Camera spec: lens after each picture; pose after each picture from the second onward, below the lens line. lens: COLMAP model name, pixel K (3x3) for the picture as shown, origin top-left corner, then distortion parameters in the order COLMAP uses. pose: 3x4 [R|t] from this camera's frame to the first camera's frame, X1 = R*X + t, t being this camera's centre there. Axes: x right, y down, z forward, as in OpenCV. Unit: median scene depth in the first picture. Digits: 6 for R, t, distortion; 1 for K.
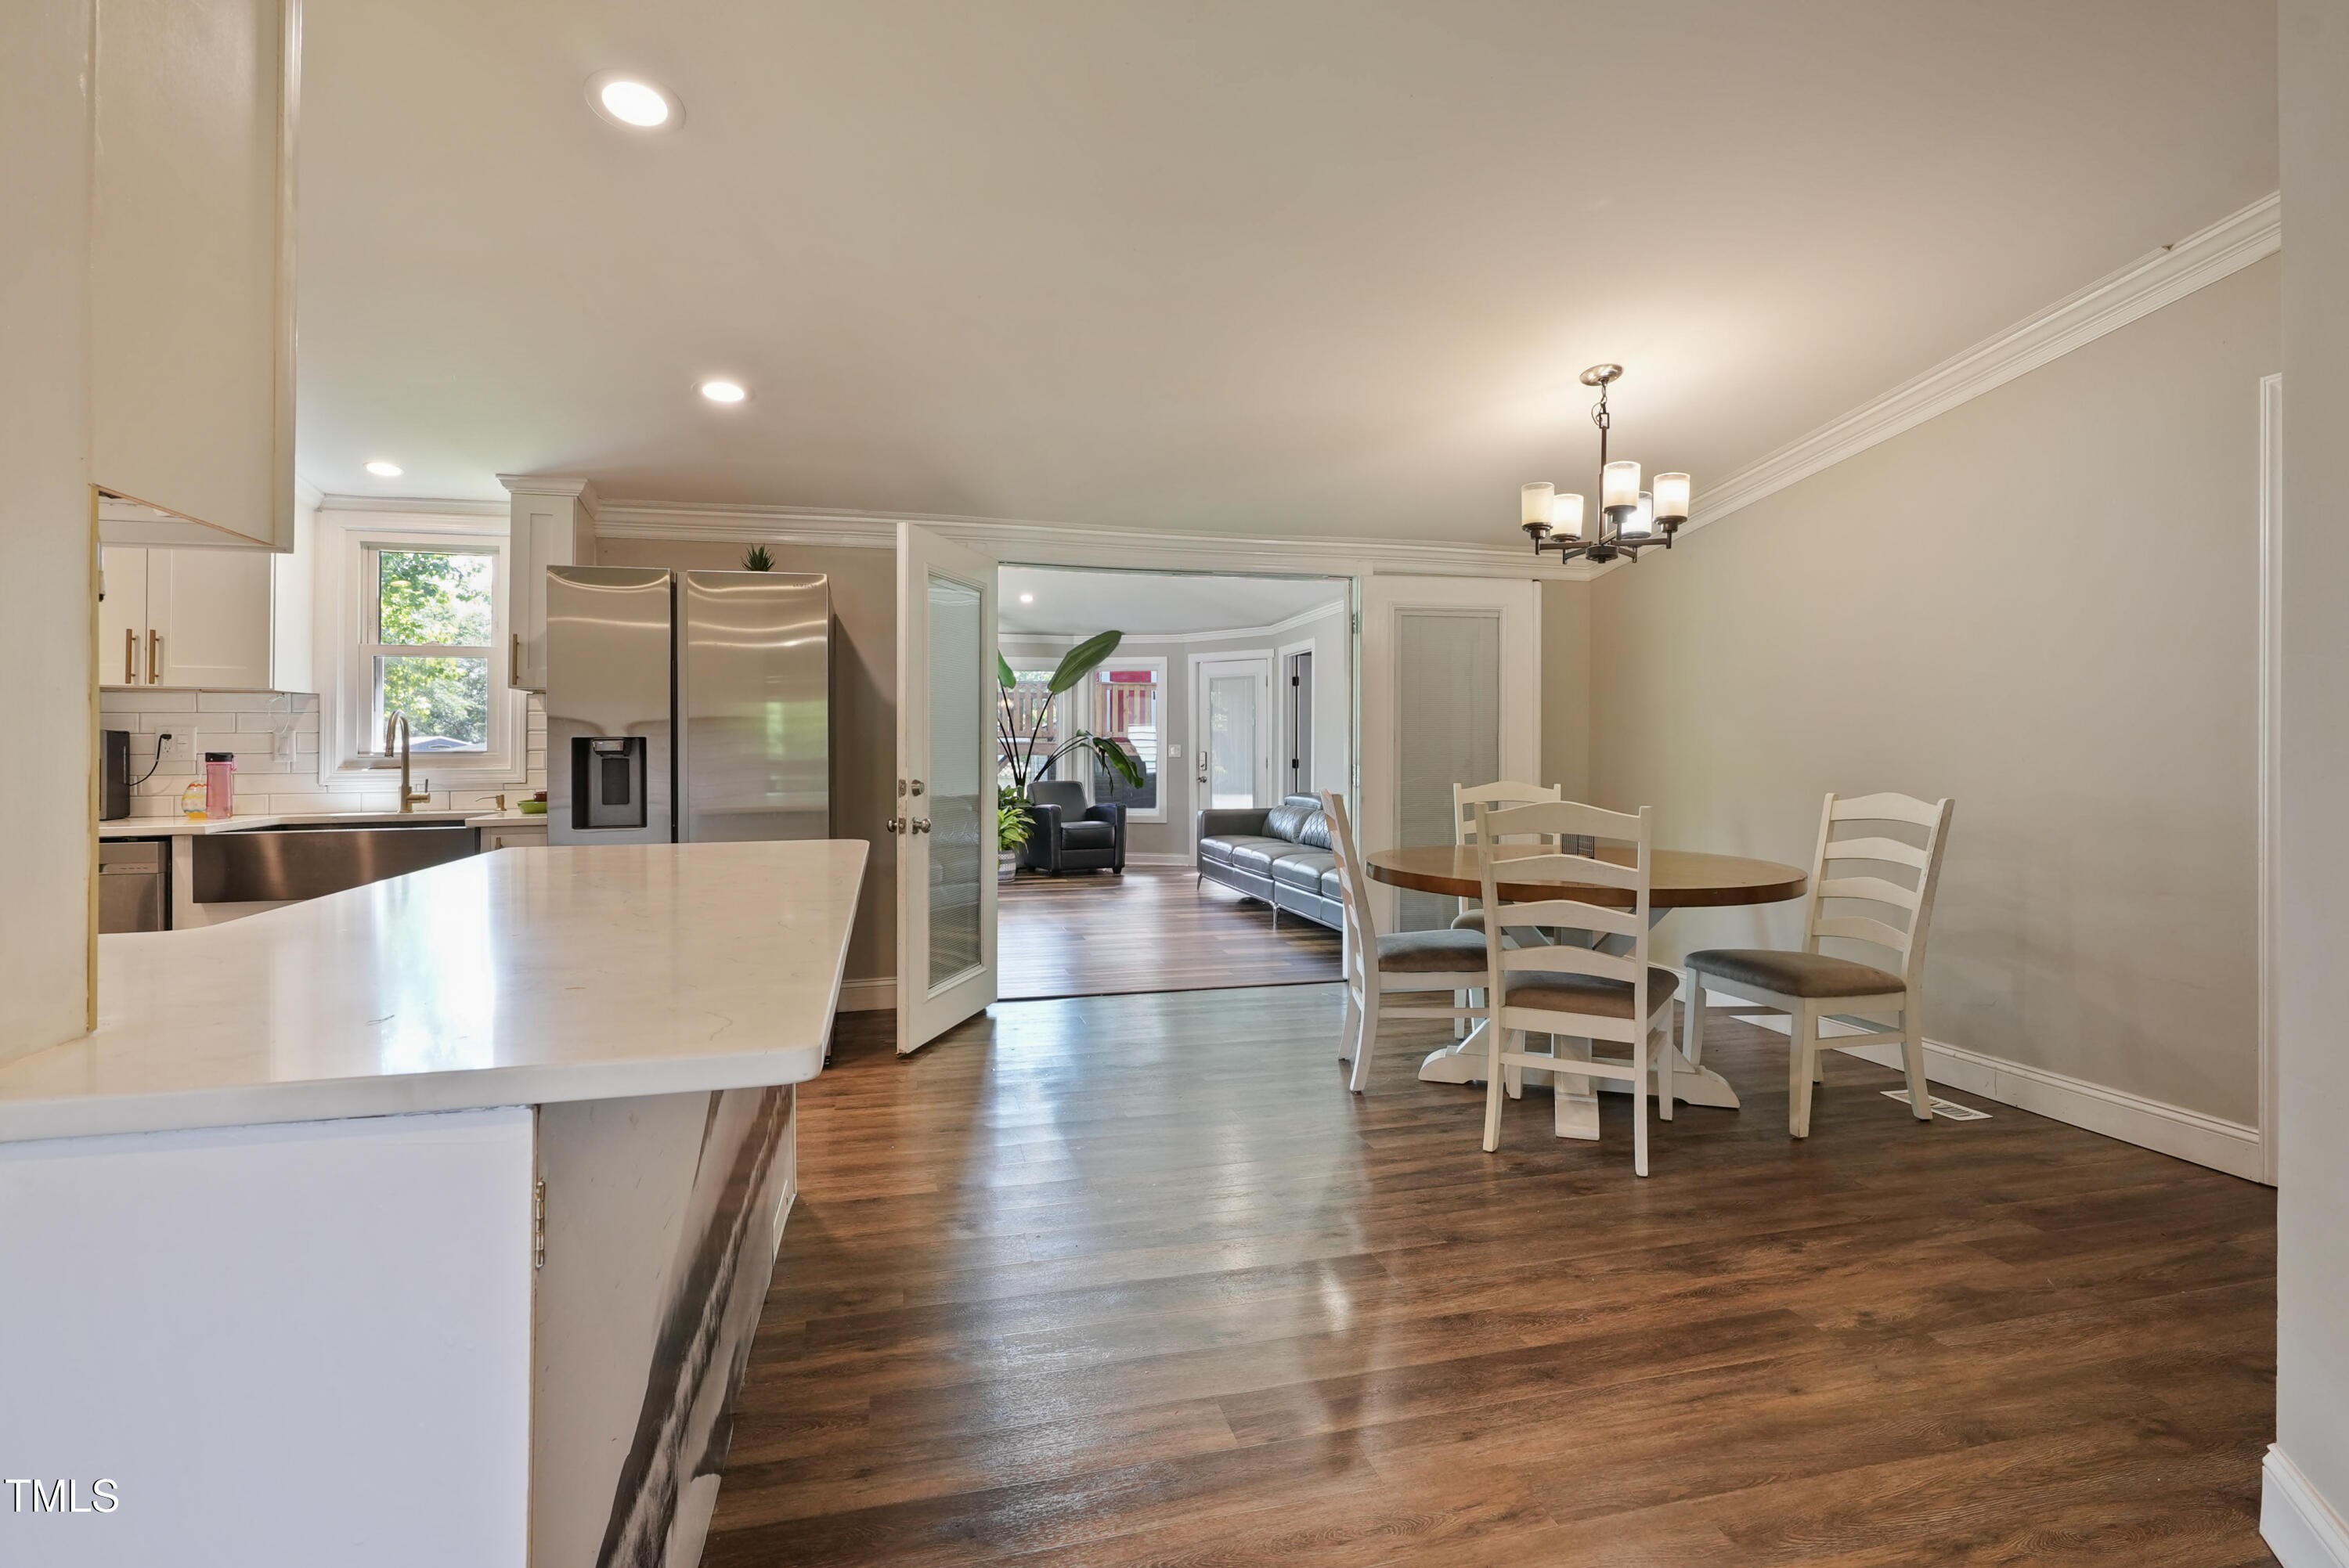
lens RADIAL K [[1105.1, 0, 1176.7], [0, 1105.1, 757.5], [0, 0, 1]] dist [-0.000709, -0.000073]
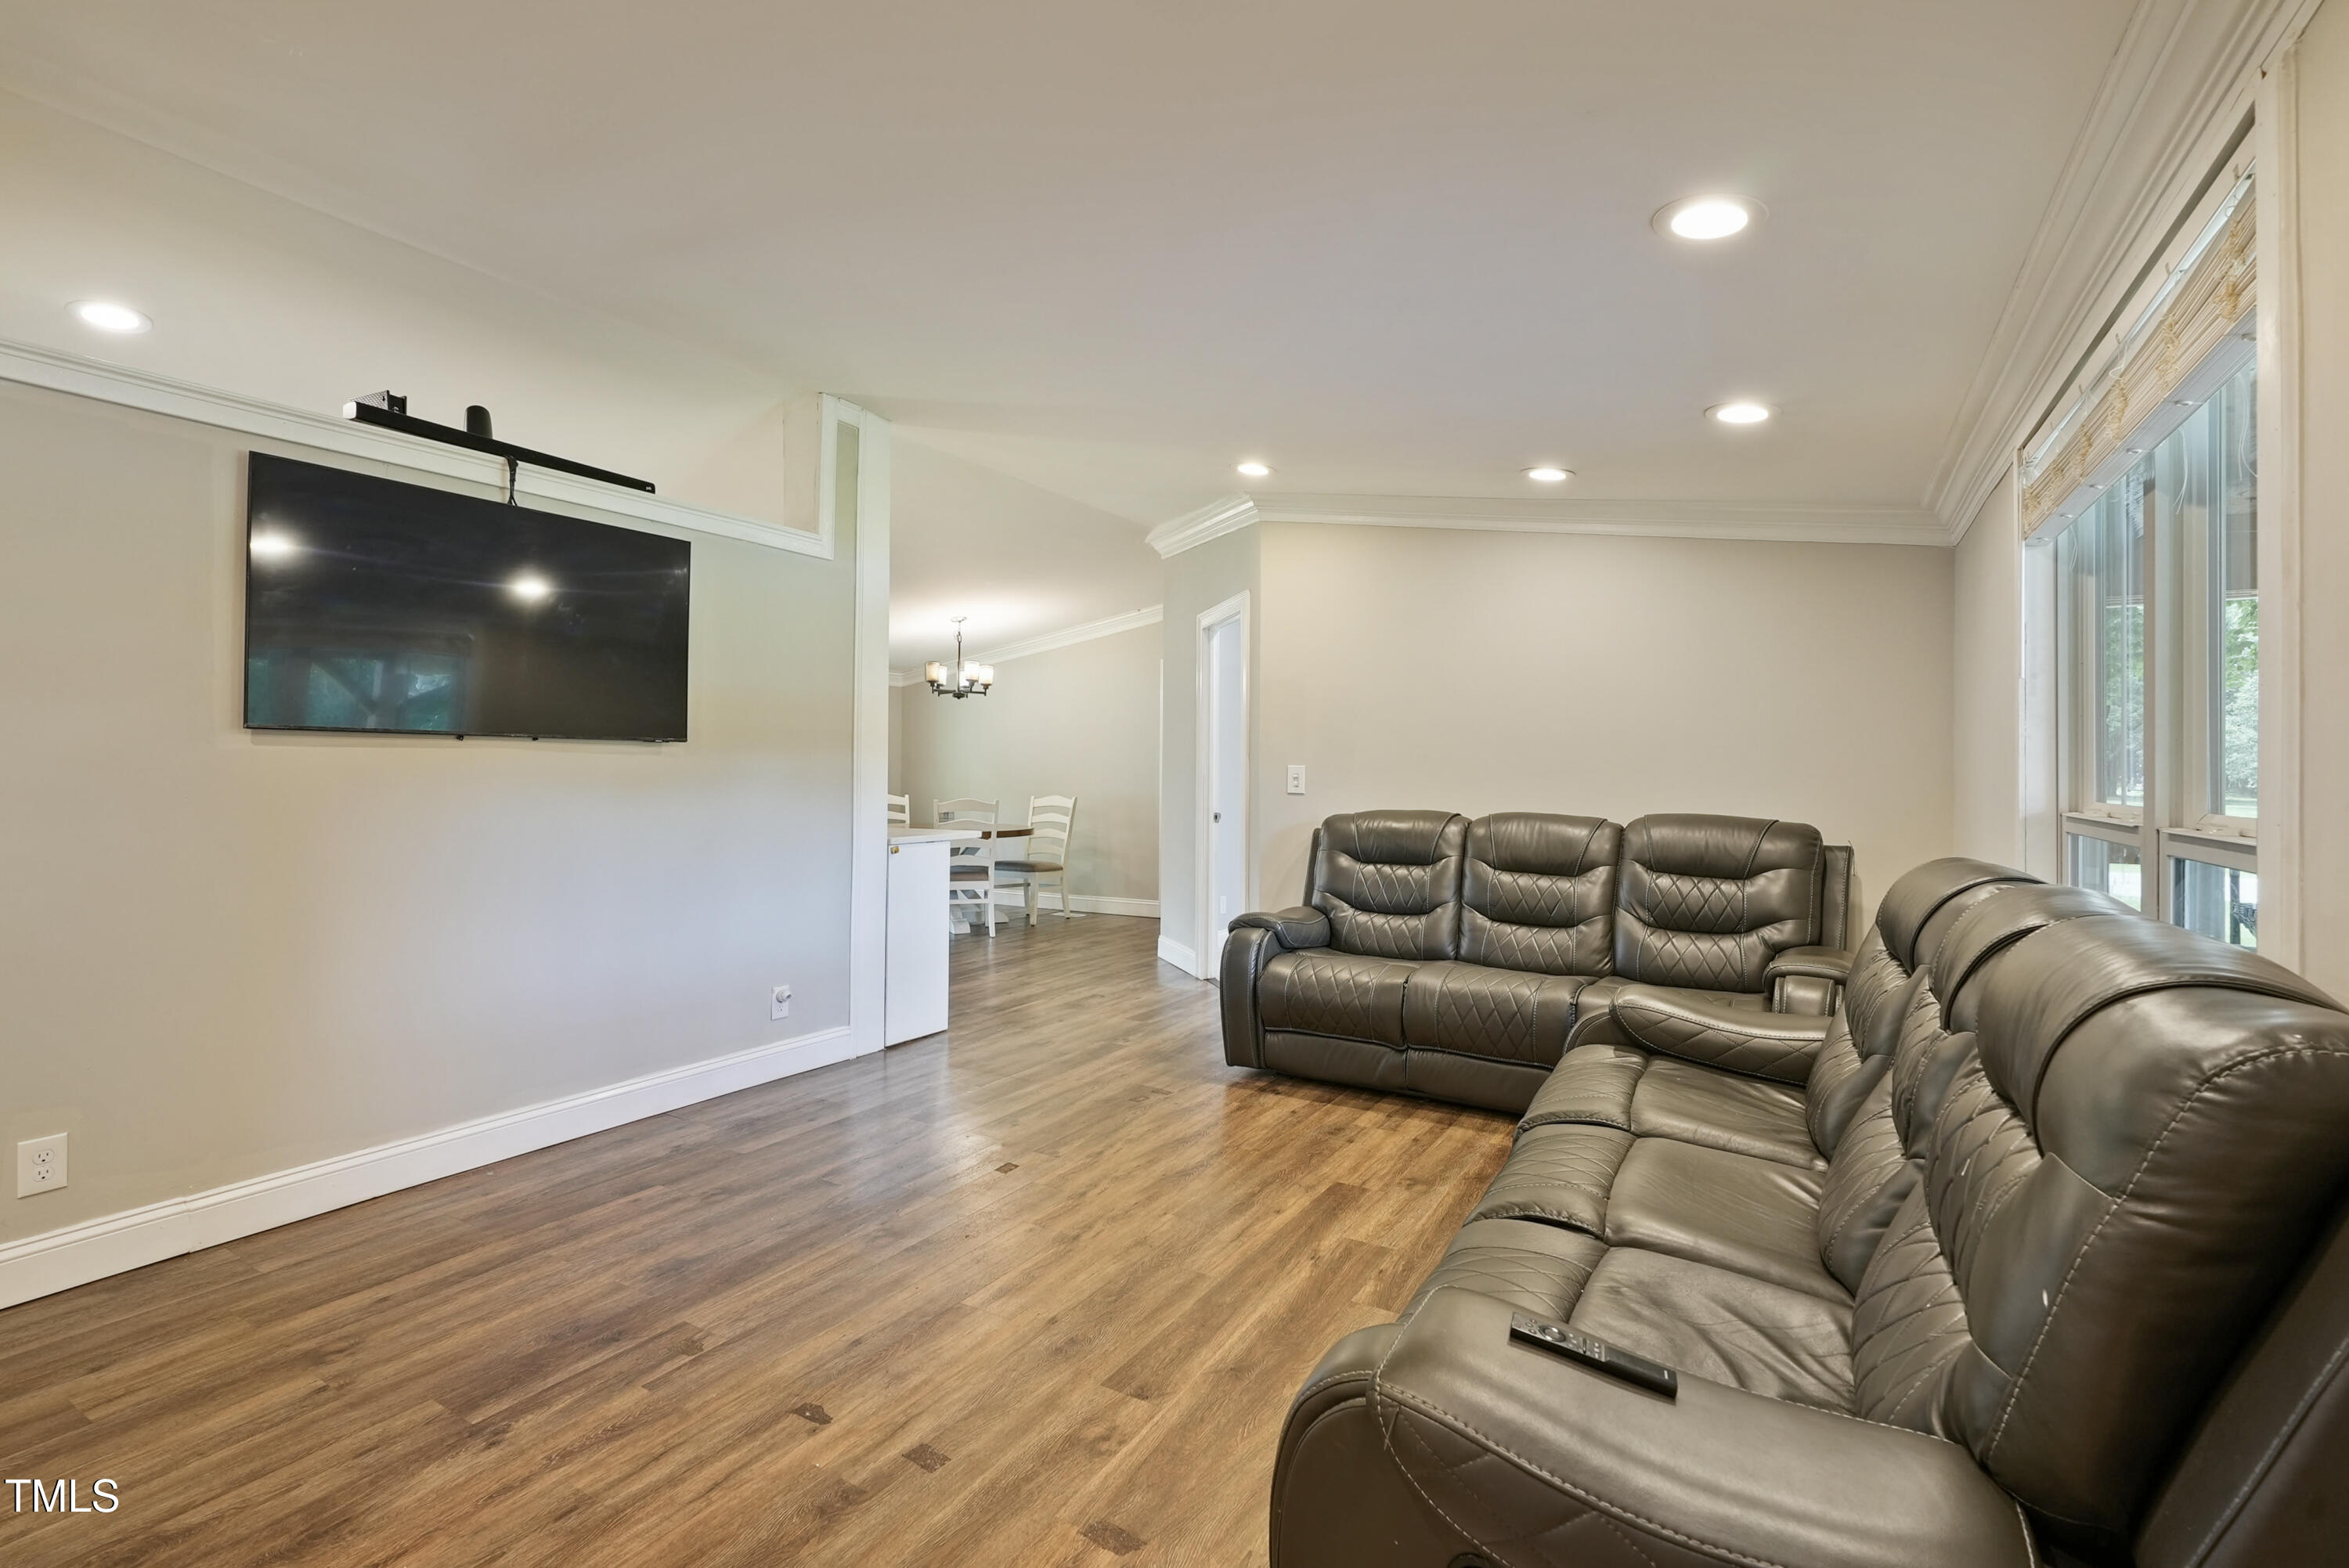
lens RADIAL K [[1060.1, 0, 1181.2], [0, 1060.1, 754.2], [0, 0, 1]] dist [-0.000407, -0.000072]
pose [[0.700030, 0.015638, 0.713943, -0.945098], [-0.001403, 0.999788, -0.020523, -0.014068], [-0.714112, 0.013365, 0.699903, -0.968601]]
